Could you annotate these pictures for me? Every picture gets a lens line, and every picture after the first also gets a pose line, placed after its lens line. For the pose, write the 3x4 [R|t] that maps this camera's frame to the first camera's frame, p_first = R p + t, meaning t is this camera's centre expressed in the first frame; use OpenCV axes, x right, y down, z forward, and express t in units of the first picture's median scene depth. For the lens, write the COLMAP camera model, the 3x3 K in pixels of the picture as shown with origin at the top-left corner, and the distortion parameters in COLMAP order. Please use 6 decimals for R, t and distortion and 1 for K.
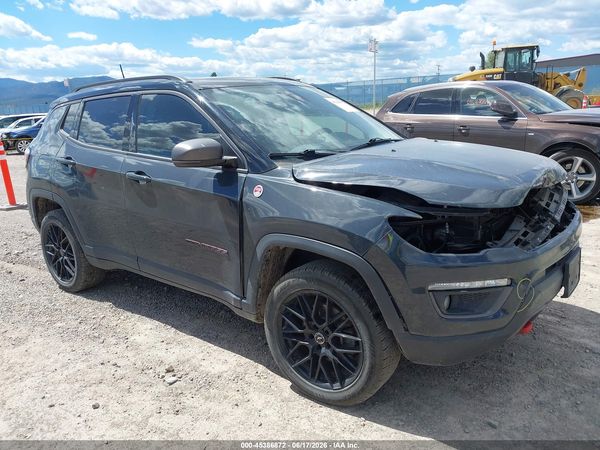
lens RADIAL K [[492.5, 0, 300.0], [0, 492.5, 225.0], [0, 0, 1]] dist [-0.003680, 0.003871]
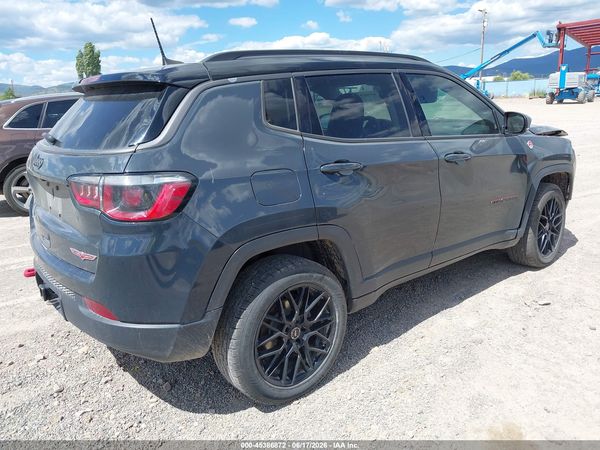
lens RADIAL K [[487.6, 0, 310.4], [0, 487.6, 241.1], [0, 0, 1]] dist [0.013052, 0.000430]
pose [[0.165196, -0.240790, 0.956415, -0.081004], [0.272768, 0.943068, 0.190316, -0.012468], [-0.947791, 0.229440, 0.221471, 0.066904]]
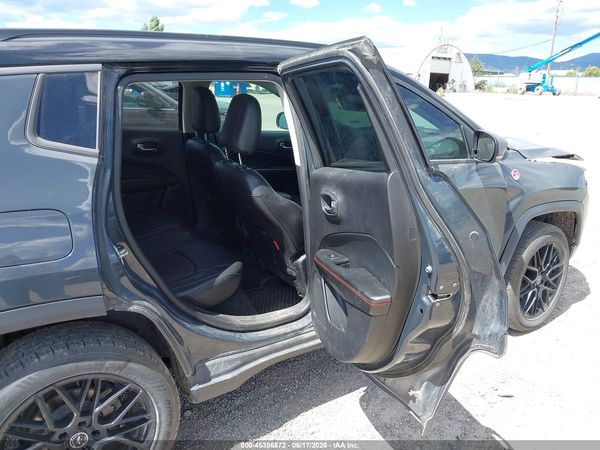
lens RADIAL K [[480.0, 0, 307.0], [0, 480.0, 238.7], [0, 0, 1]] dist [0.016722, 0.004259]
pose [[0.288001, -0.250613, 0.924256, -0.060583], [0.207064, 0.958614, 0.195407, -0.011651], [-0.934976, 0.135103, 0.327975, 0.054073]]
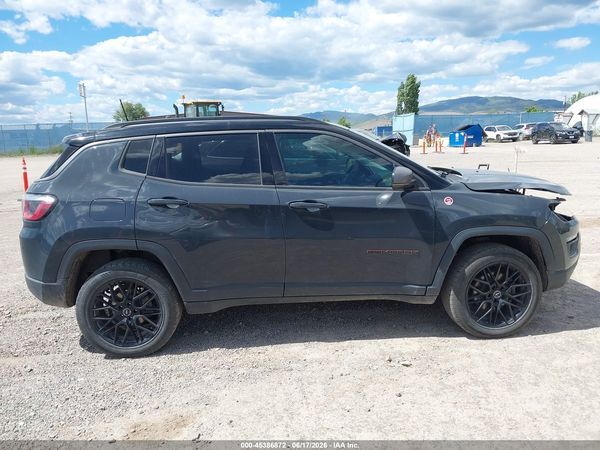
lens RADIAL K [[502.7, 0, 300.0], [0, 502.7, 225.0], [0, 0, 1]] dist [0.004245, 0.003610]
pose [[0.726745, -0.097472, 0.679957, -0.067324], [0.164333, 0.985808, -0.034324, -0.001093], [-0.666961, 0.136684, 0.732448, 0.011753]]
